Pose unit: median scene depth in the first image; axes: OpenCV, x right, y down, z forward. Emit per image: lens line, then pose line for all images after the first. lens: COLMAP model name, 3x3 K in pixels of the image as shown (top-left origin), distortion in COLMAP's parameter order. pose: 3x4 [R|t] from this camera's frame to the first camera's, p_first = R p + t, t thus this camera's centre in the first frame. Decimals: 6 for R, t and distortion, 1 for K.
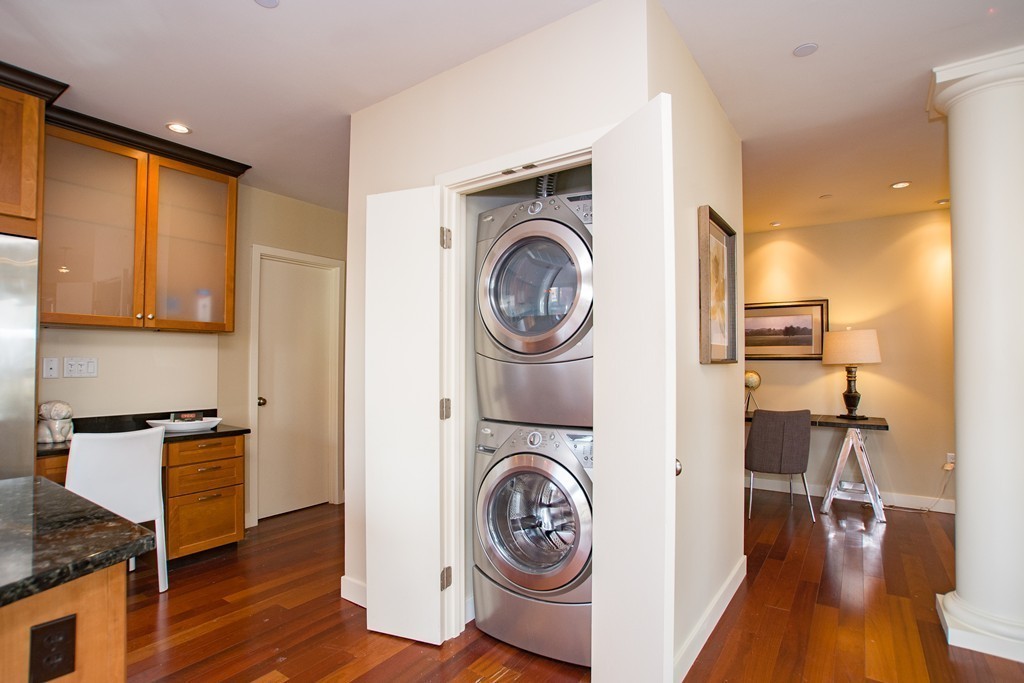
lens RADIAL K [[509.7, 0, 506.6], [0, 509.7, 350.3], [0, 0, 1]] dist [-0.041951, 0.011250]
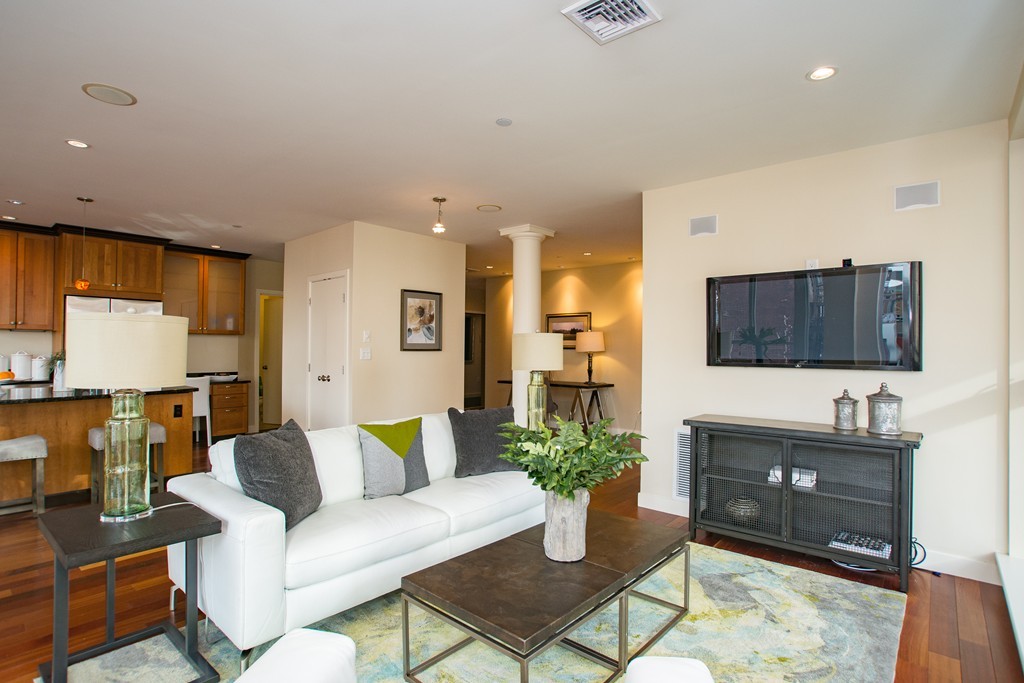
lens RADIAL K [[509.7, 0, 510.4], [0, 509.7, 341.5], [0, 0, 1]] dist [-0.041951, 0.011250]
pose [[0.995276, 0.003927, -0.097002, 0.789196], [-0.002988, 0.999947, 0.009833, -0.032268], [0.097035, -0.009496, 0.995236, -1.008485]]
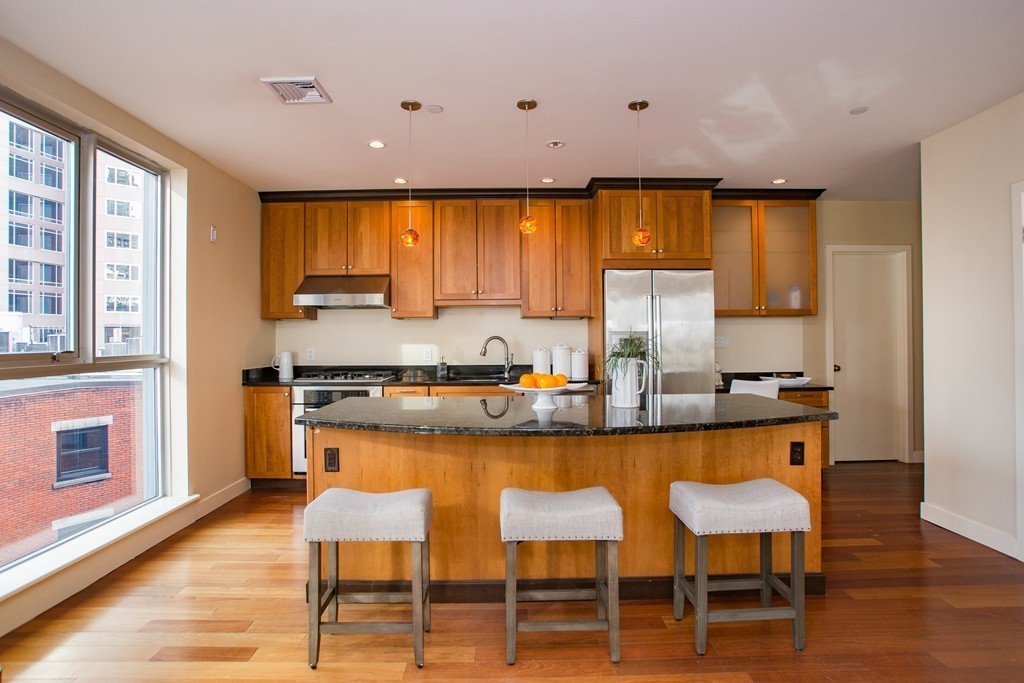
lens RADIAL K [[523.5, 0, 508.7], [0, 523.5, 334.5], [0, 0, 1]] dist [-0.028736, 0.003348]
pose [[0.582974, -0.013351, -0.812381, 0.105405], [0.028088, 0.999599, 0.003729, -0.012028], [0.812006, -0.024992, 0.583114, -0.494909]]
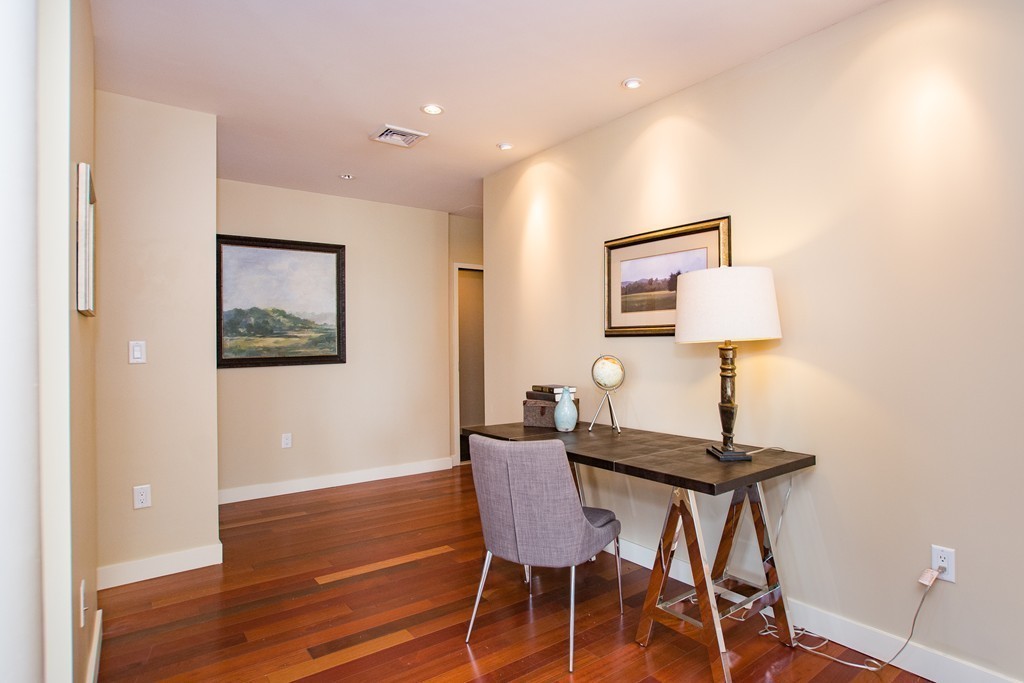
lens RADIAL K [[531.3, 0, 572.6], [0, 531.3, 350.2], [0, 0, 1]] dist [-0.030021, 0.000059]
pose [[0.966722, -0.009202, -0.255664, 0.909180], [0.021690, 0.998703, 0.046069, 0.010100], [0.254908, -0.050081, 0.965668, 0.633544]]
